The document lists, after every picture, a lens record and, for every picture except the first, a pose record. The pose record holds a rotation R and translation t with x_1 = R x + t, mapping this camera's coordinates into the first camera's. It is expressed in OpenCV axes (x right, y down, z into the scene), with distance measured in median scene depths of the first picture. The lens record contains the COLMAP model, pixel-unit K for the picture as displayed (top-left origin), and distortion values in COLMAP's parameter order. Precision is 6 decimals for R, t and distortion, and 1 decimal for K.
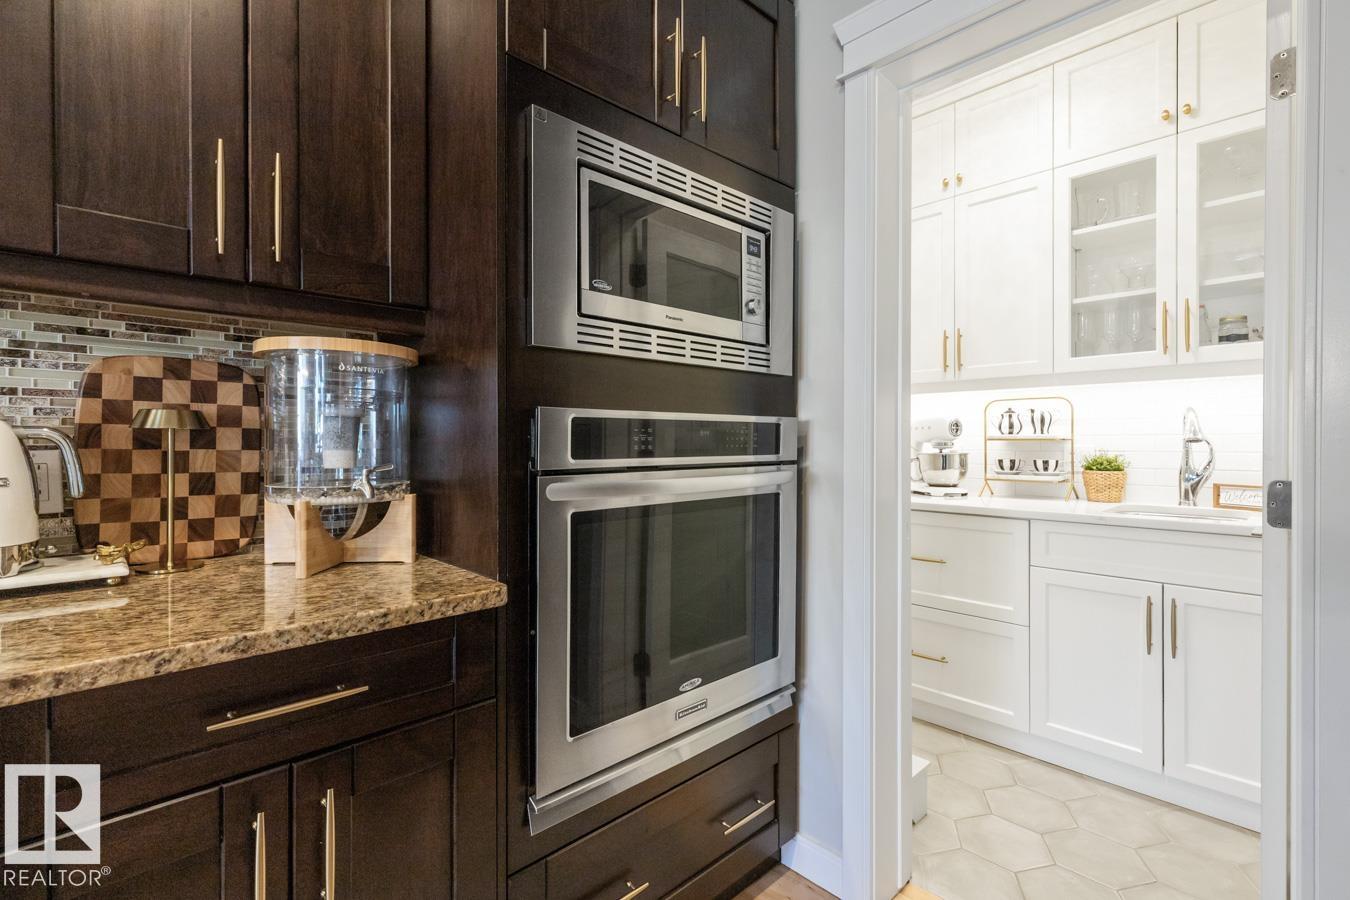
lens RADIAL K [[624.2, 0, 683.5], [0, 624.2, 441.7], [0, 0, 1]] dist [0.011760, -0.002366]
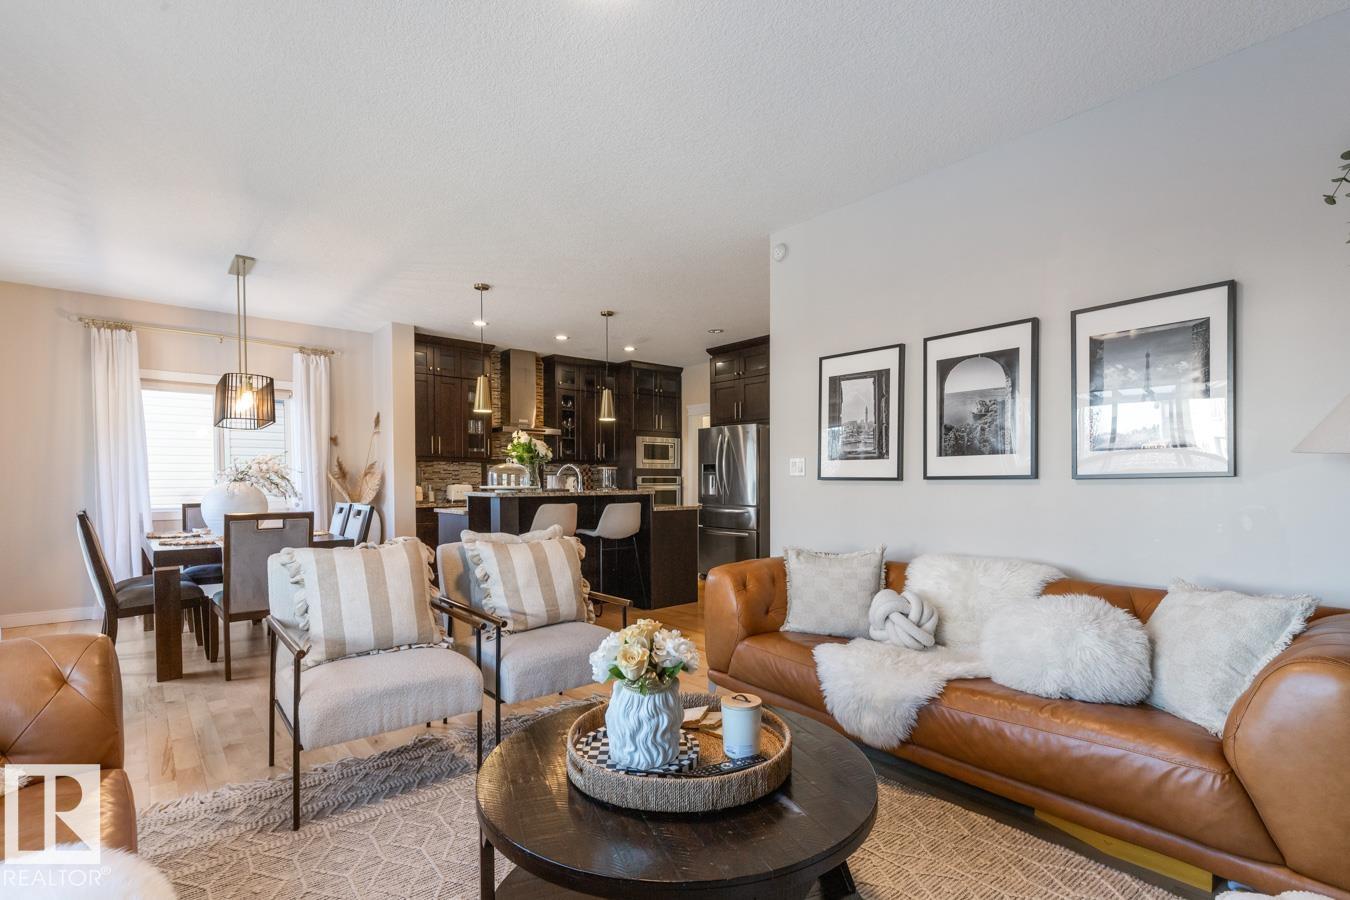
lens RADIAL K [[624.2, 0, 679.2], [0, 624.2, 494.9], [0, 0, 1]] dist [0.011760, -0.002366]
pose [[0.999387, 0.002972, -0.034871, 0.229786], [-0.002118, 0.999697, 0.024522, -0.008102], [0.034933, -0.024433, 0.999091, -2.802884]]
